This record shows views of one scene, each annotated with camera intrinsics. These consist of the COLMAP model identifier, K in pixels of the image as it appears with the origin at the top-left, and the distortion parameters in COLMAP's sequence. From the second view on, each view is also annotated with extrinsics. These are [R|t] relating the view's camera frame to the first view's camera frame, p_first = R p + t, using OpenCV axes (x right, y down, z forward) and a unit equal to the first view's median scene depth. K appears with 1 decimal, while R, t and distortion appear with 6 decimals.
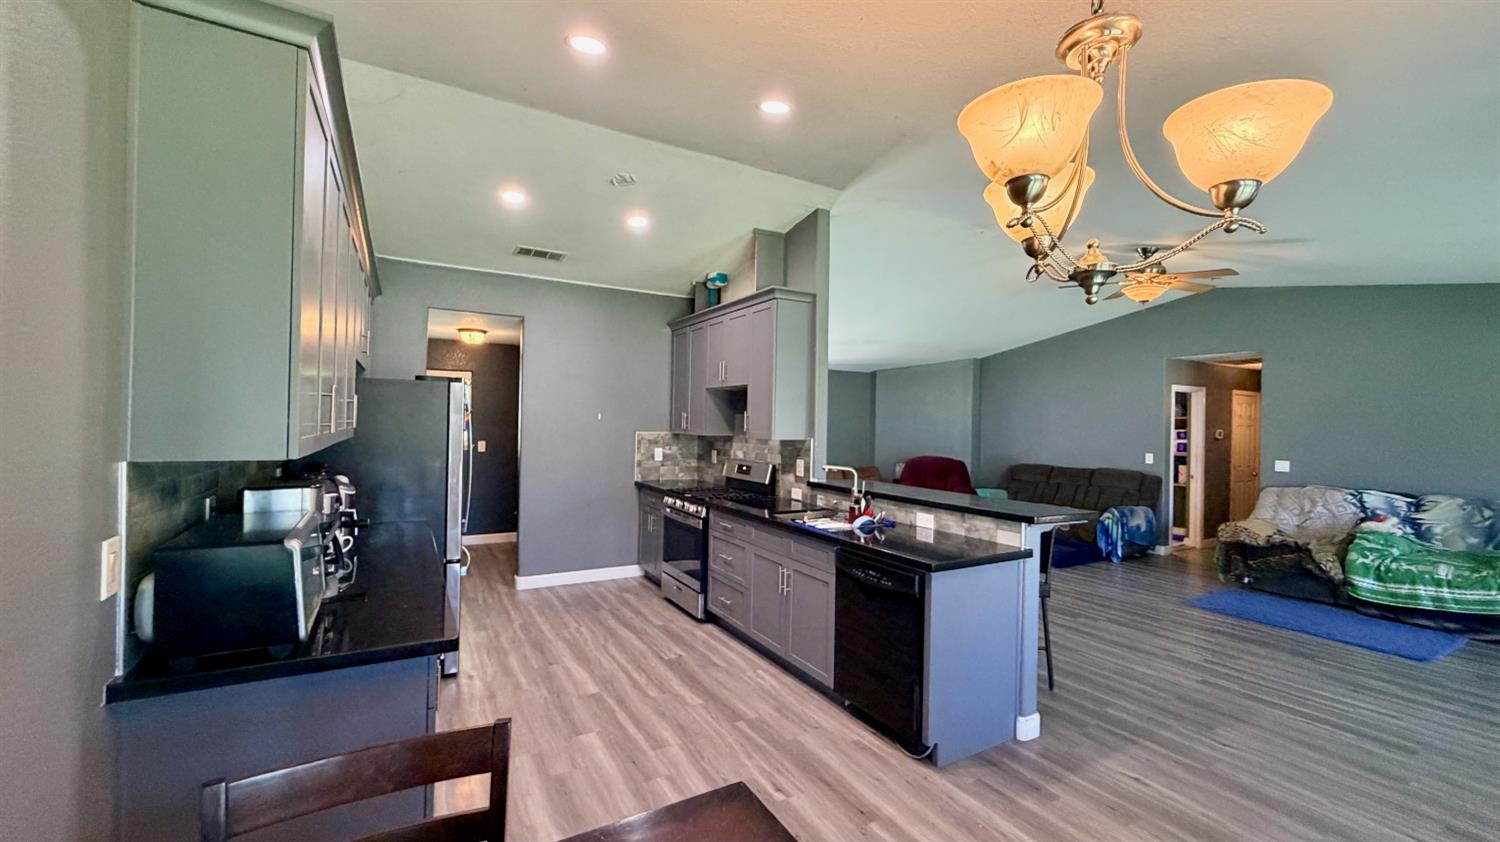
lens RADIAL K [[600.3, 0, 746.4], [0, 600.3, 422.7], [0, 0, 1]] dist [-0.002129, 0.001080]
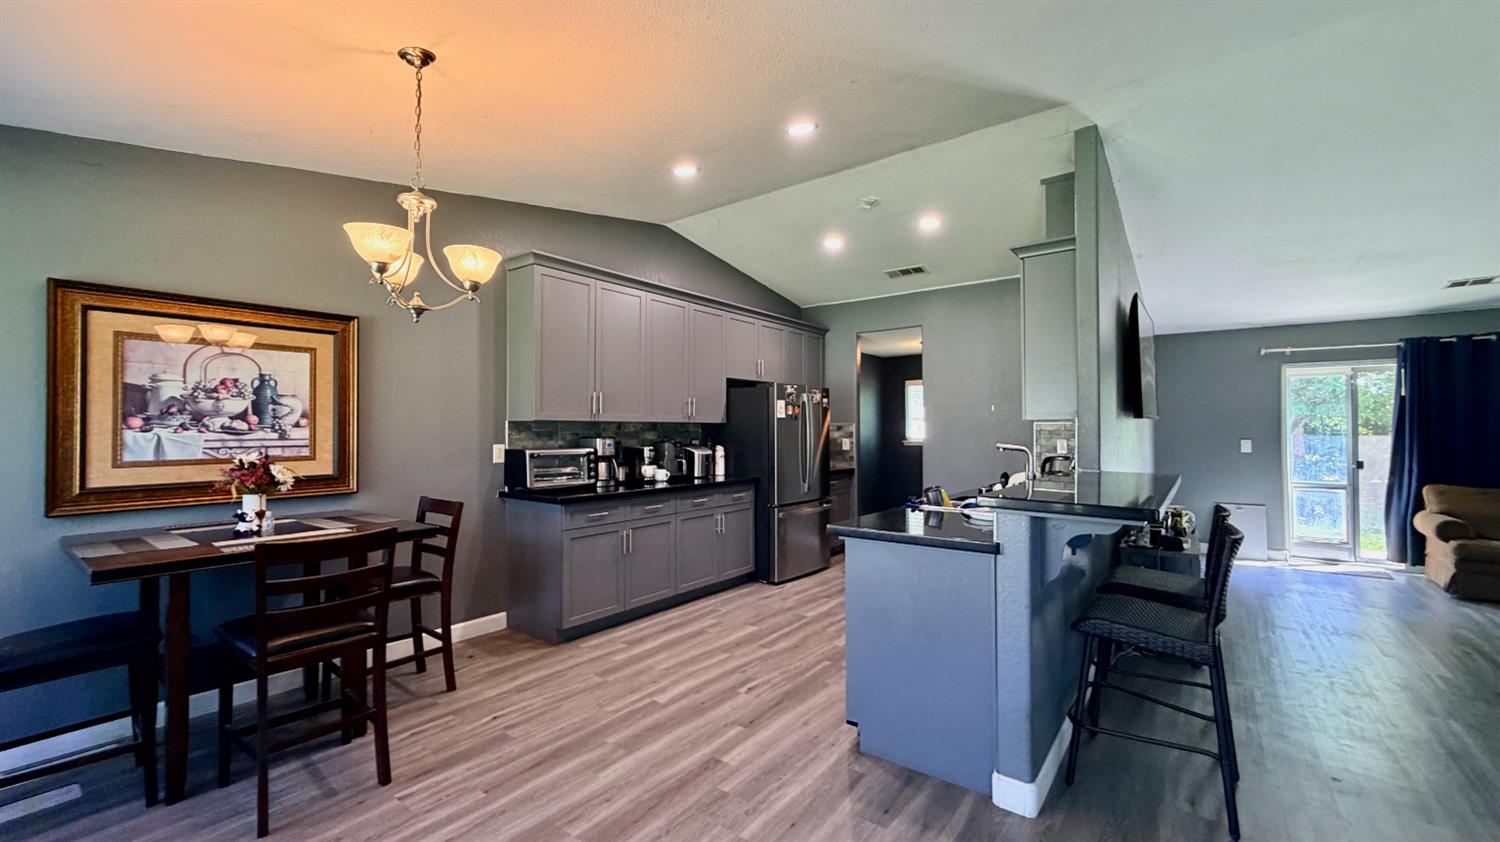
lens RADIAL K [[600.3, 0, 745.4], [0, 600.3, 421.4], [0, 0, 1]] dist [-0.002129, 0.001080]
pose [[0.385314, -0.035422, -0.922105, 0.808101], [0.008800, 0.999359, -0.034712, 0.066891], [0.922743, 0.005260, 0.385379, 0.336814]]
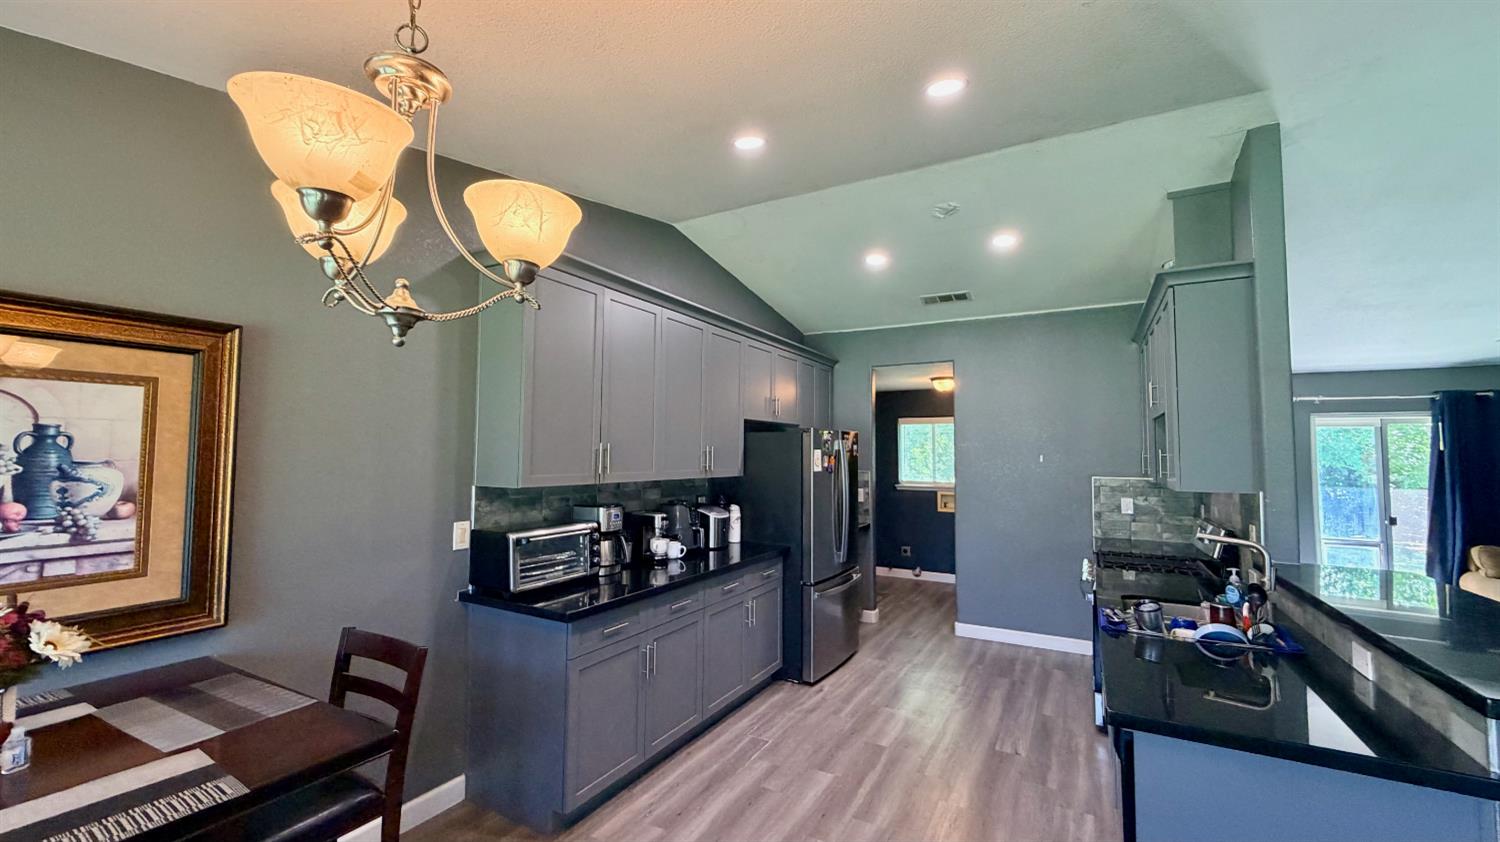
lens RADIAL K [[600.3, 0, 744.6], [0, 600.3, 421.4], [0, 0, 1]] dist [-0.002129, 0.001080]
pose [[0.510893, -0.063625, -0.857286, 0.444669], [0.001369, 0.997316, -0.073202, -0.001031], [0.859643, 0.036225, 0.509609, 0.263491]]
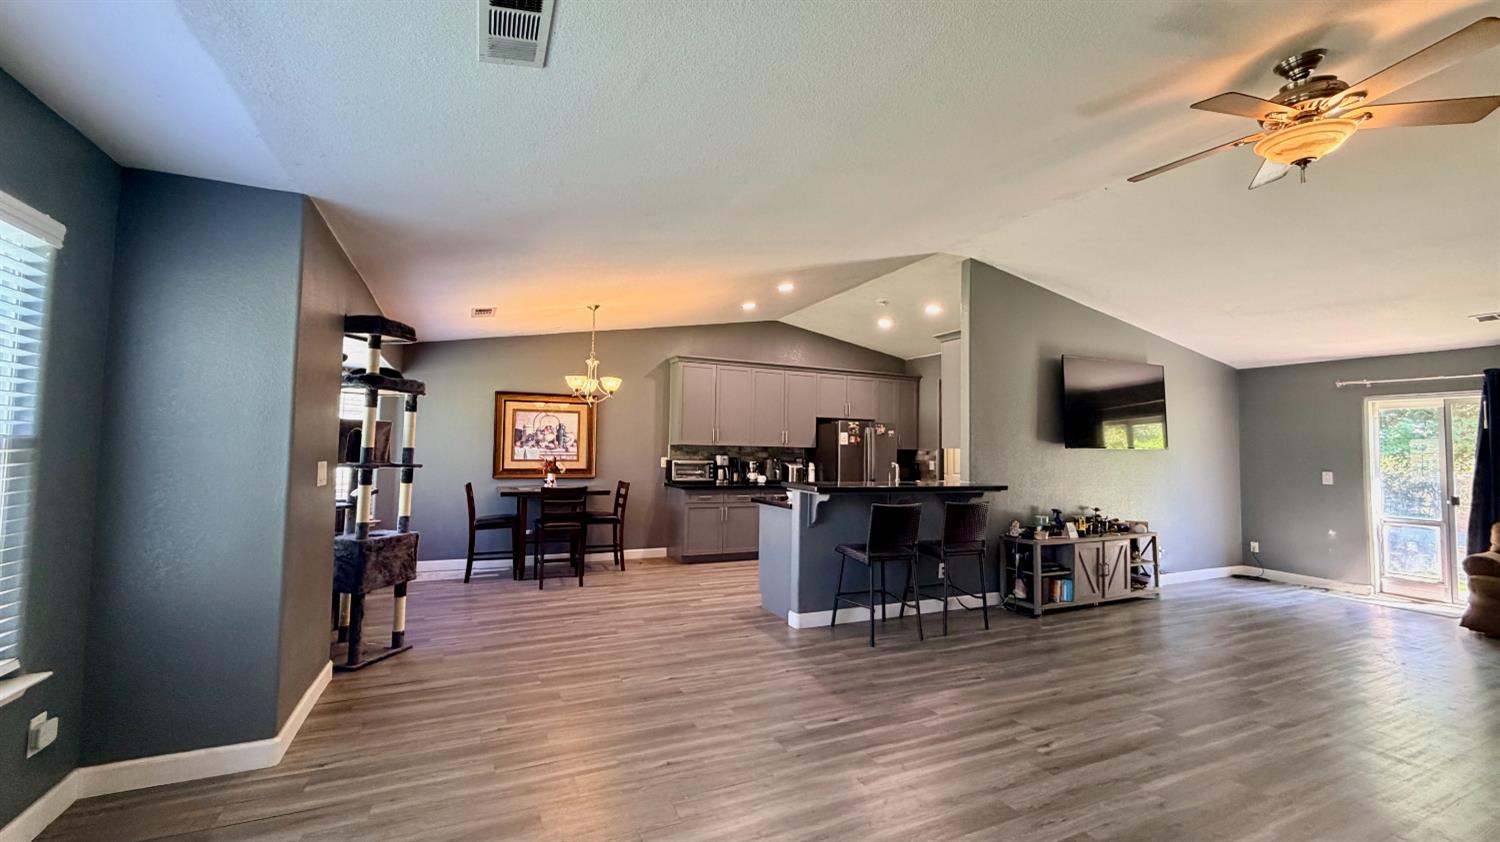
lens RADIAL K [[600.3, 0, 747.3], [0, 600.3, 419.6], [0, 0, 1]] dist [-0.002129, 0.001080]
pose [[-0.083823, -0.073762, -0.993747, 1.638057], [-0.019846, 0.997182, -0.072343, 0.081210], [0.996283, 0.013658, -0.085051, 0.793987]]
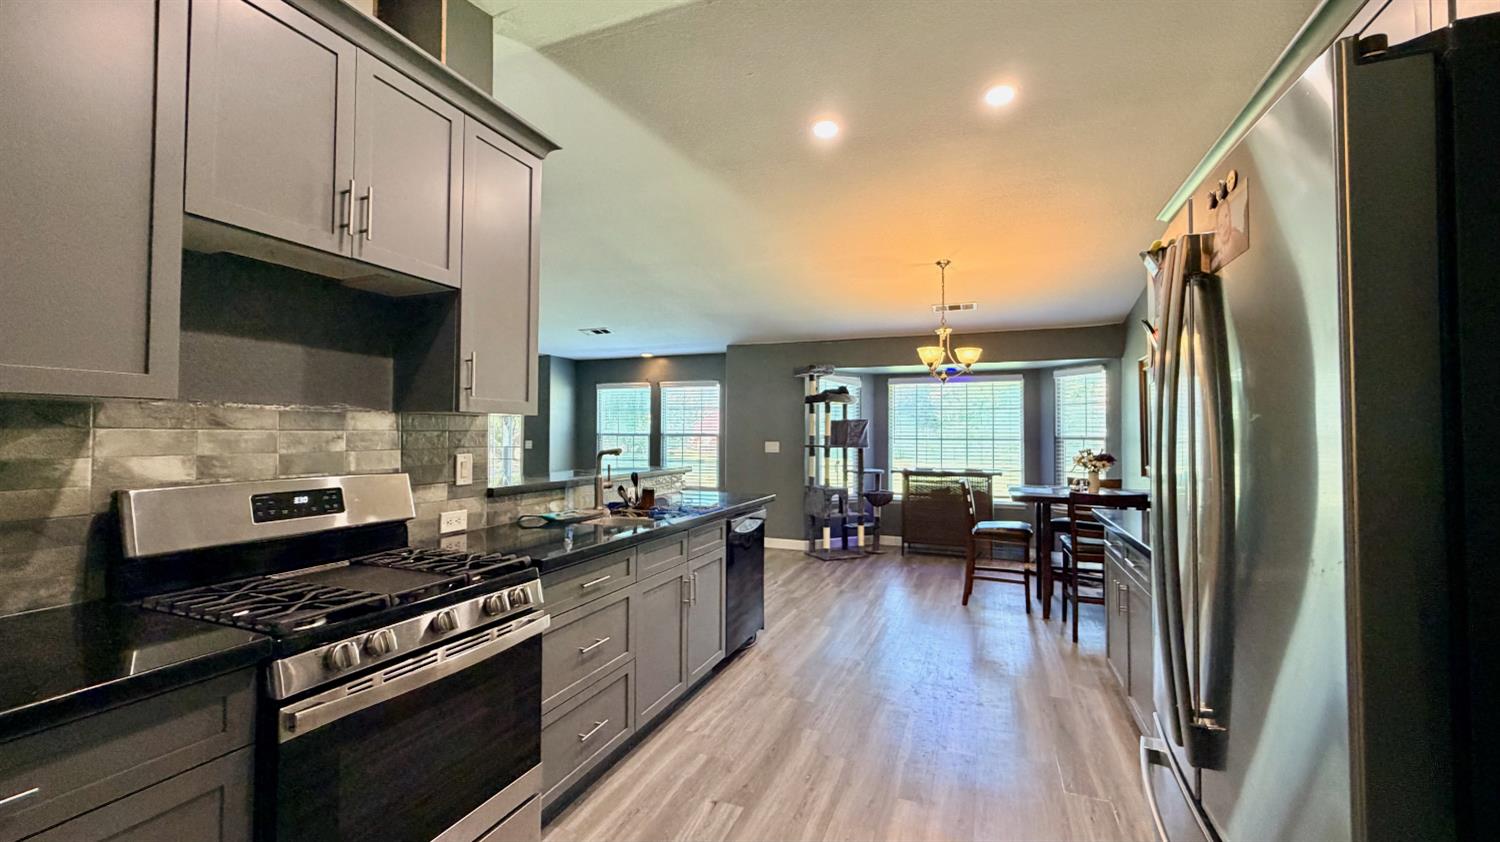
lens RADIAL K [[600.3, 0, 739.5], [0, 600.3, 423.6], [0, 0, 1]] dist [-0.002129, 0.001080]
pose [[-0.613932, -0.001816, 0.789357, -0.584025], [-0.013340, 0.999878, -0.008074, 0.044171], [-0.789246, -0.015487, -0.613881, 1.384334]]
